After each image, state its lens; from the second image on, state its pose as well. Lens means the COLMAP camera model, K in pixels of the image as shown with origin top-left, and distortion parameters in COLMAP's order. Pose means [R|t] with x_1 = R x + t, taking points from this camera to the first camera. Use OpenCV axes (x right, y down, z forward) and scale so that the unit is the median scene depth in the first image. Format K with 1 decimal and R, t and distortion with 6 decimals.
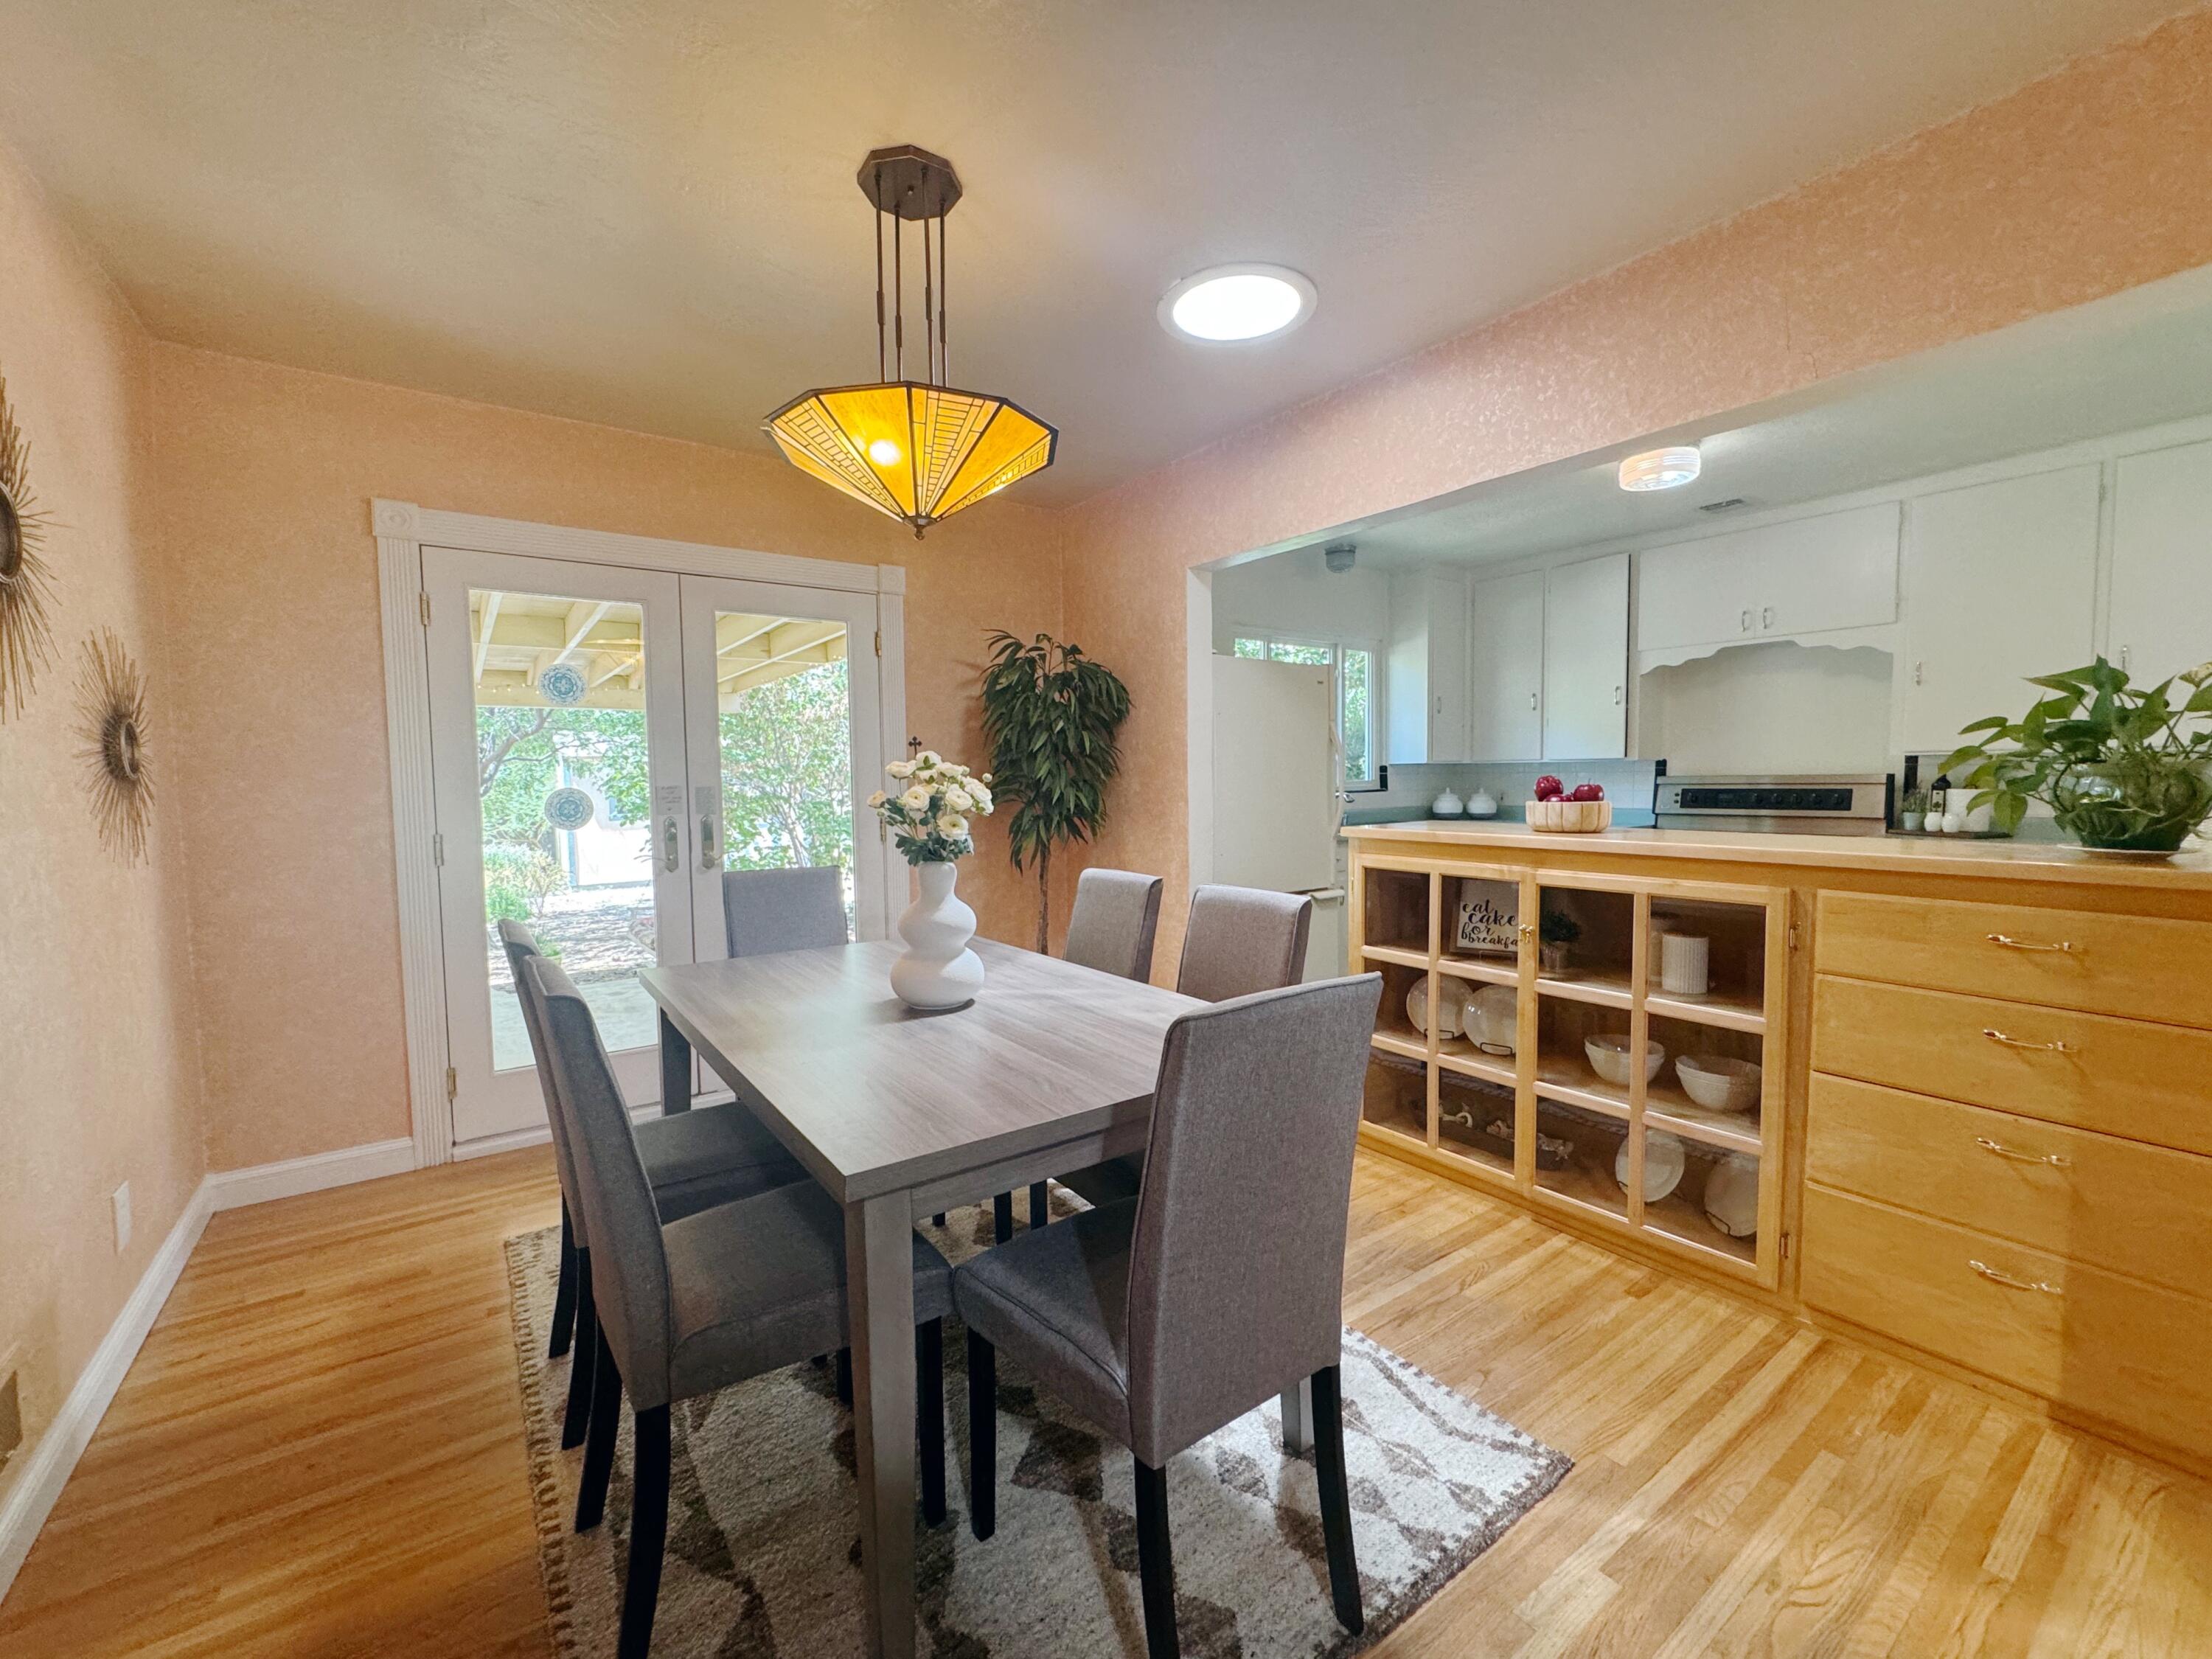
lens RADIAL K [[897.9, 0, 1106.0], [0, 897.9, 829.5], [0, 0, 1]] dist [-0.002324, -0.000164]
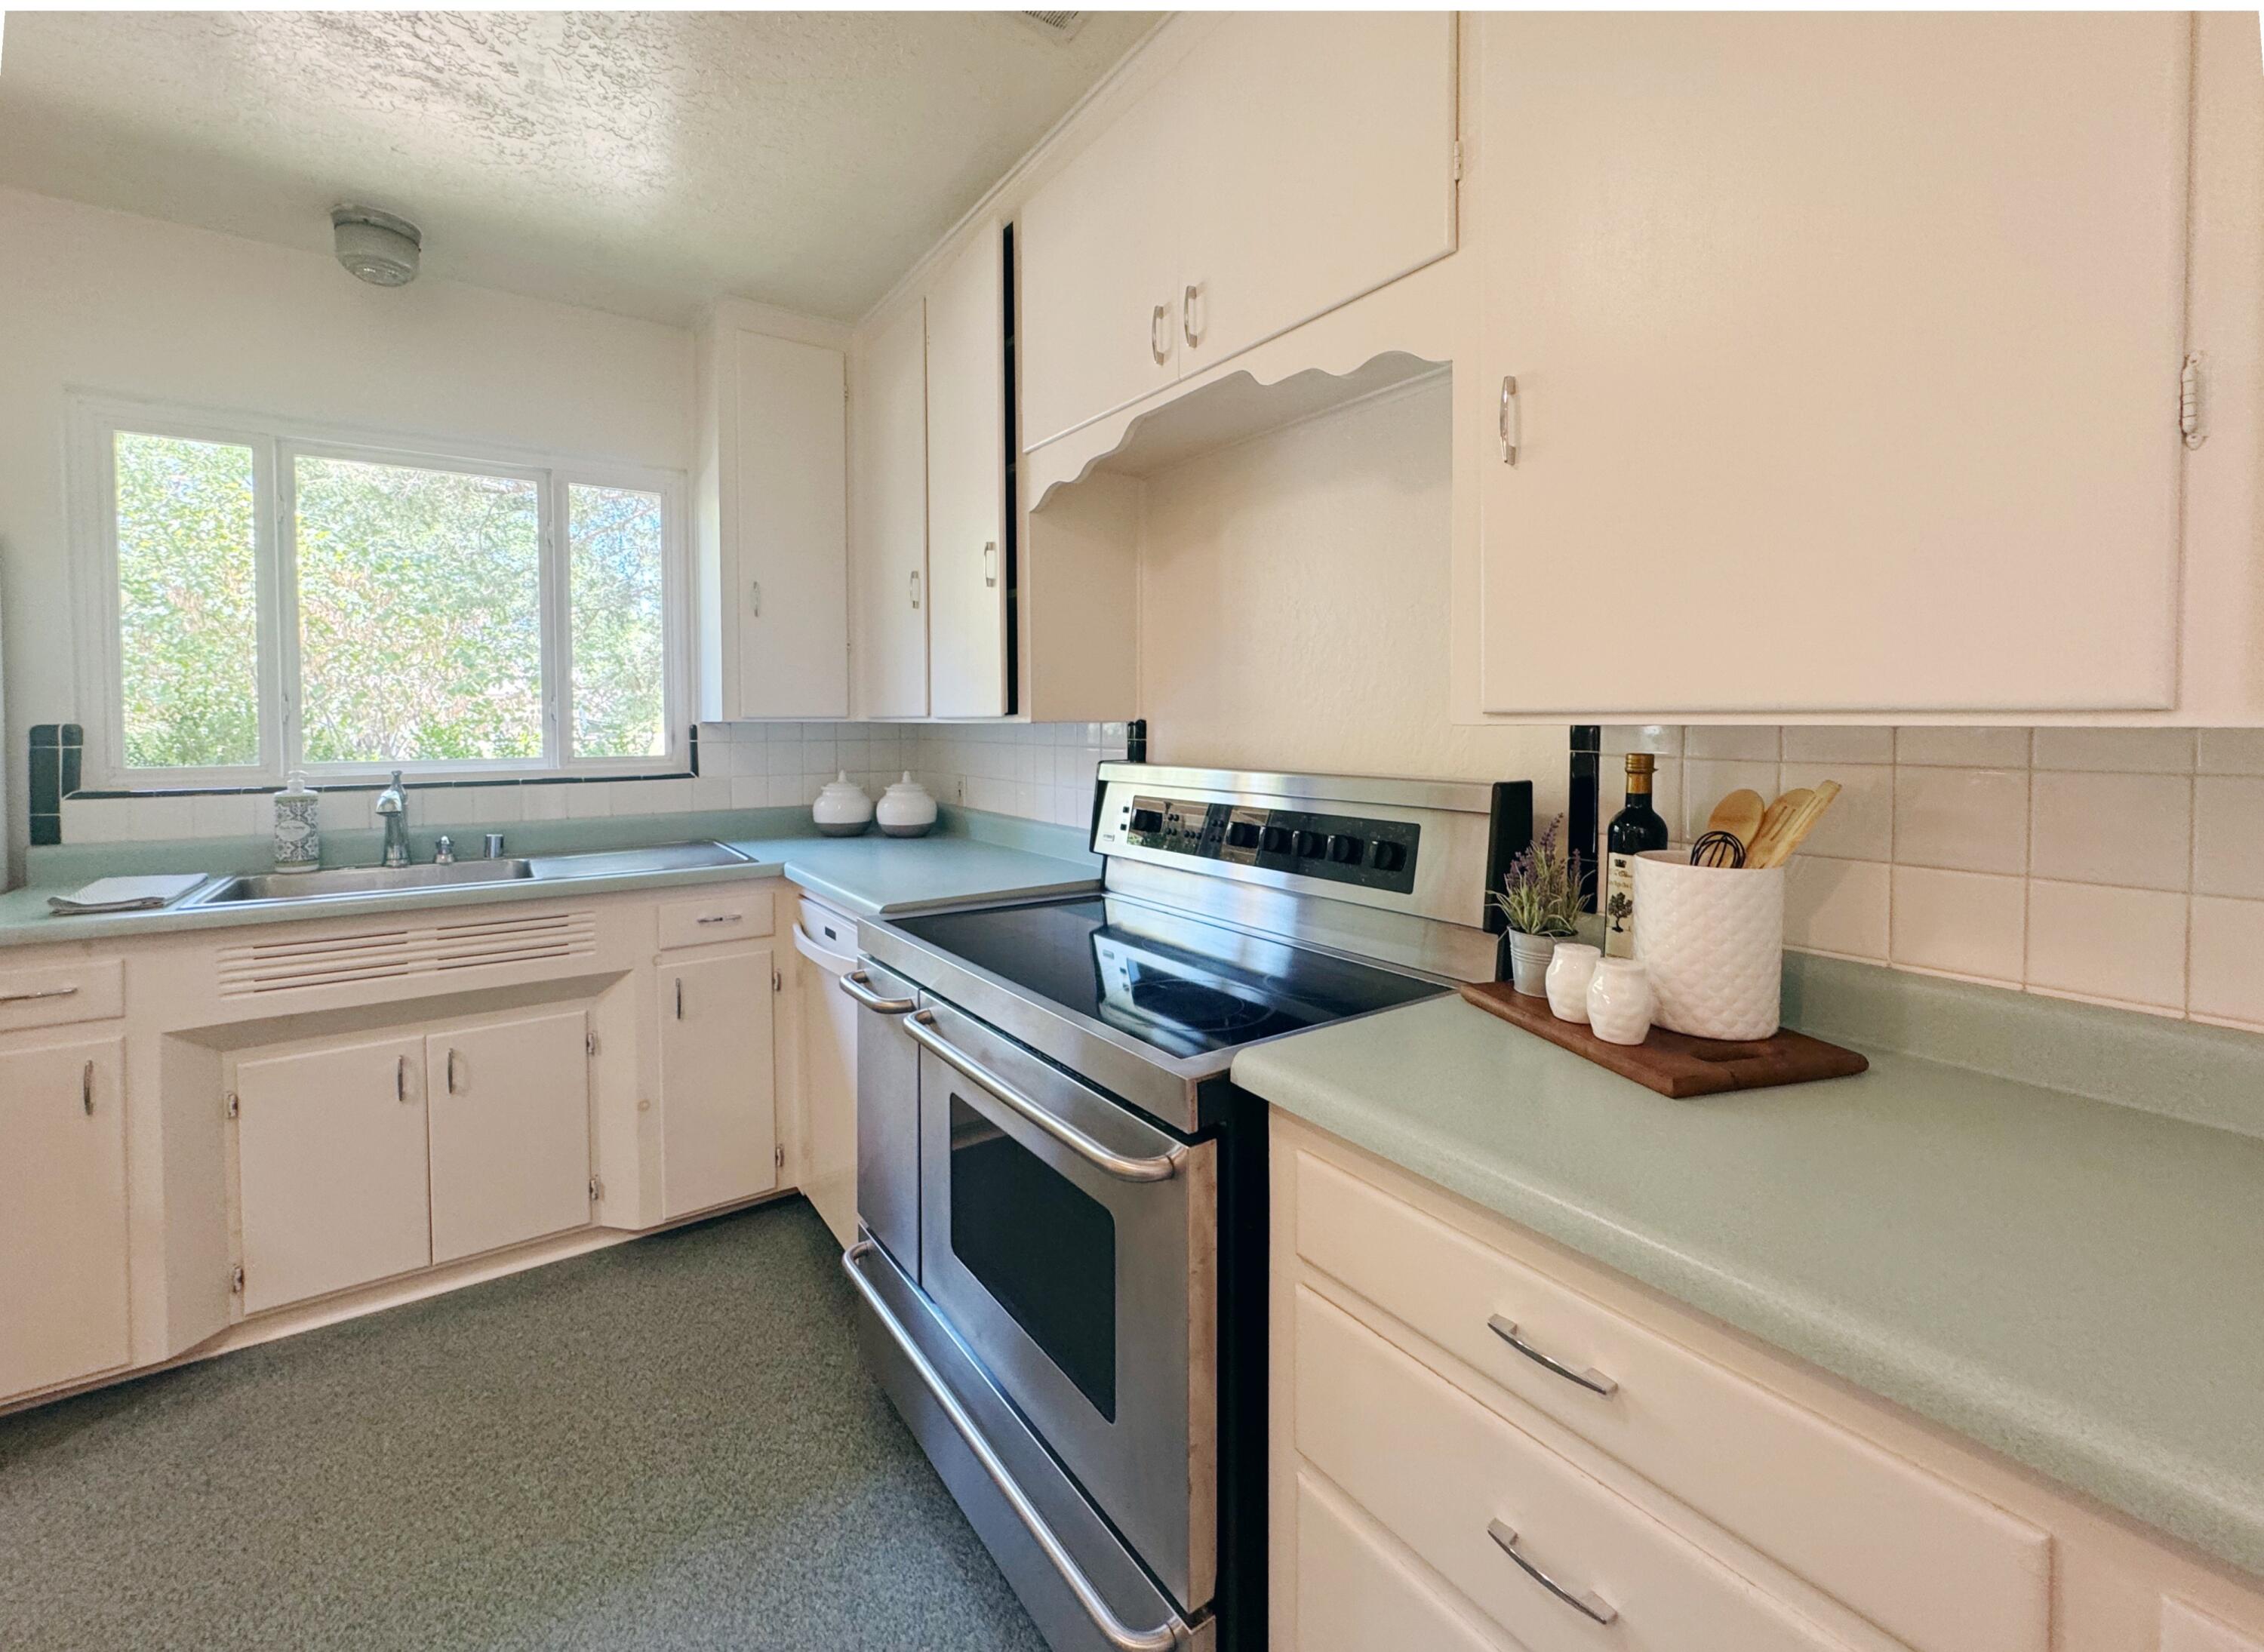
lens RADIAL K [[924.3, 0, 1122.7], [0, 924.3, 738.5], [0, 0, 1]] dist [-0.000188, -0.000001]
pose [[0.999962, 0.008641, -0.001363, 0.742034], [-0.008687, 0.999220, -0.038530, -0.063868], [0.001029, 0.038541, 0.999257, 0.682405]]
